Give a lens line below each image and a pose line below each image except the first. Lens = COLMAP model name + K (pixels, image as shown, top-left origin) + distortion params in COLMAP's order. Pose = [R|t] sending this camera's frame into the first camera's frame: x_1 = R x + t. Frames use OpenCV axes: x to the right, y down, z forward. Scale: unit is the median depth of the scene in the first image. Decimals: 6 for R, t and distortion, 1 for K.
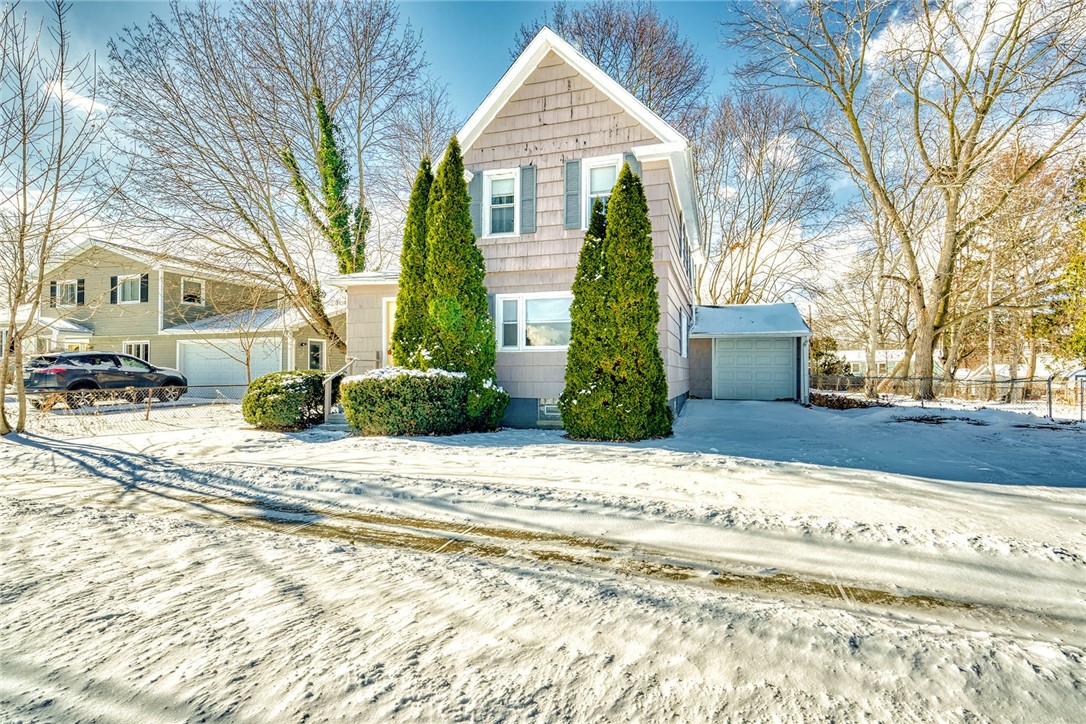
lens RADIAL K [[549.7, 0, 548.5], [0, 549.7, 366.1], [0, 0, 1]] dist [-0.001398, 0.003403]
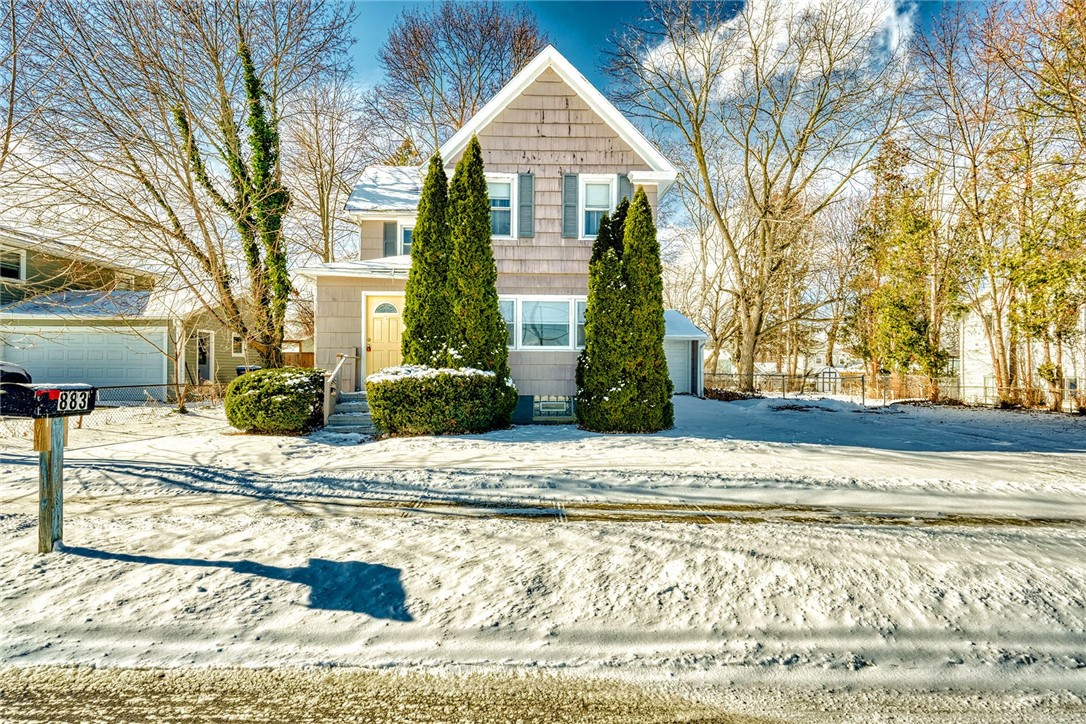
lens RADIAL K [[549.7, 0, 550.3], [0, 549.7, 365.6], [0, 0, 1]] dist [-0.001398, 0.003403]
pose [[0.938802, 0.005799, 0.344407, -0.389127], [-0.008670, 0.999939, 0.006795, -0.006714], [-0.344347, -0.009365, 0.938796, -0.000524]]
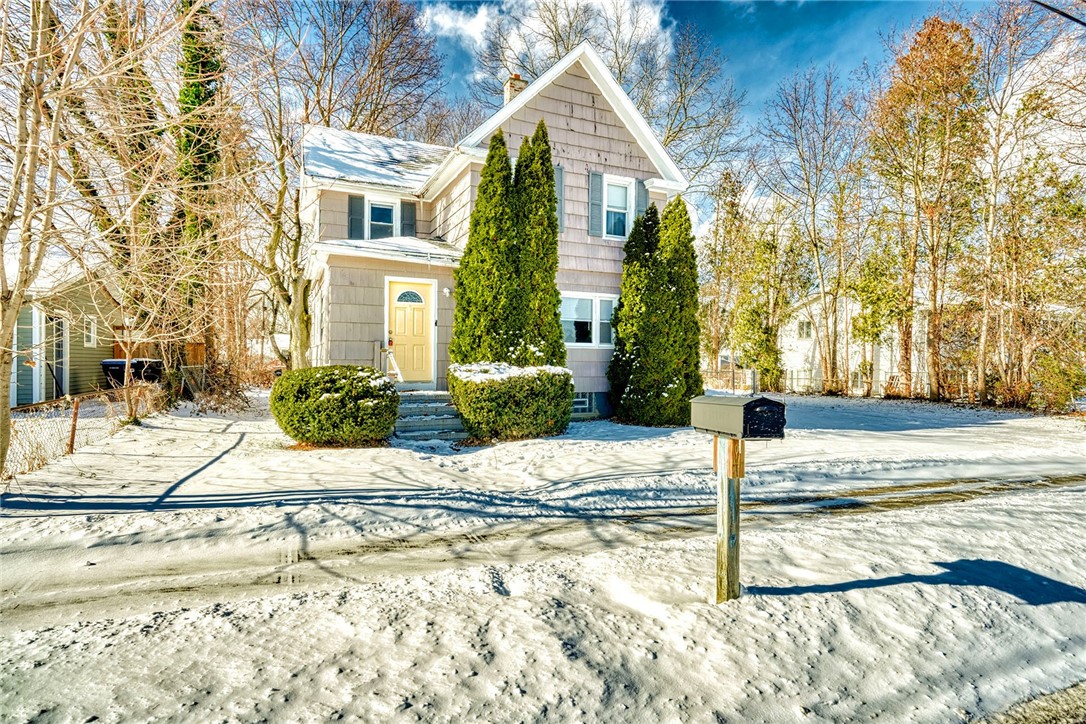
lens RADIAL K [[549.7, 0, 548.5], [0, 549.7, 365.4], [0, 0, 1]] dist [-0.001398, 0.003403]
pose [[0.734135, 0.001792, 0.679001, -0.819607], [-0.016885, 0.999735, 0.015618, -0.009664], [-0.678794, -0.022931, 0.733971, 0.278466]]
